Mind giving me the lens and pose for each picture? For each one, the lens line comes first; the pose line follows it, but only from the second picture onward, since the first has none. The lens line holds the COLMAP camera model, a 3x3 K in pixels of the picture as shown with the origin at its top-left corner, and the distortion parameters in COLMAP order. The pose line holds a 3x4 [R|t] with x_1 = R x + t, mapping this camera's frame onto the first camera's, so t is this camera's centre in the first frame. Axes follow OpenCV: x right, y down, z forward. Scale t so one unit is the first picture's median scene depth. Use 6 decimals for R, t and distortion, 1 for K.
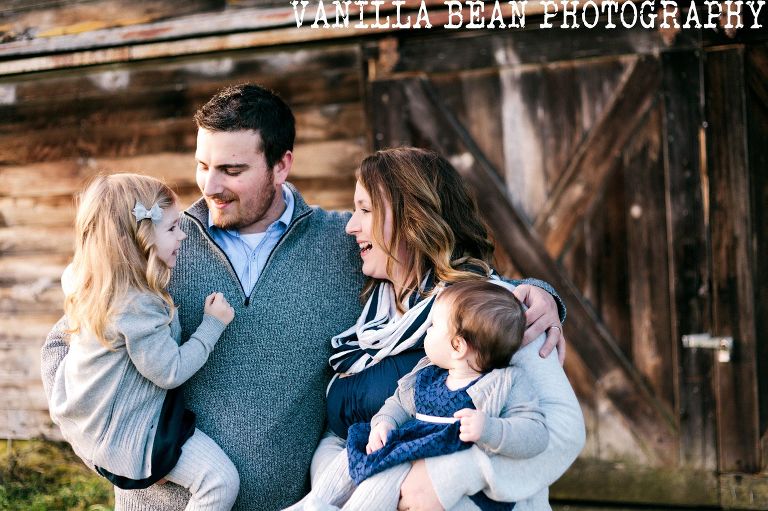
lens RADIAL K [[1118.4, 0, 383.5], [0, 1118.4, 251.0], [0, 0, 1]] dist [0.023032, 0.000000]
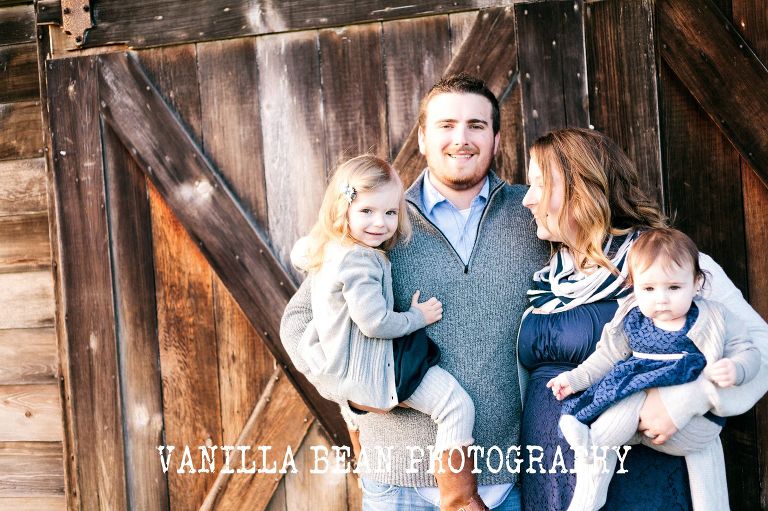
lens RADIAL K [[1118.4, 0, 387.4], [0, 1118.4, 252.4], [0, 0, 1]] dist [0.023032, 0.000000]
pose [[0.993891, -0.004915, 0.110253, 0.108909], [0.009893, 0.998954, -0.044643, -0.020940], [-0.109918, 0.045461, 0.992900, 0.406151]]
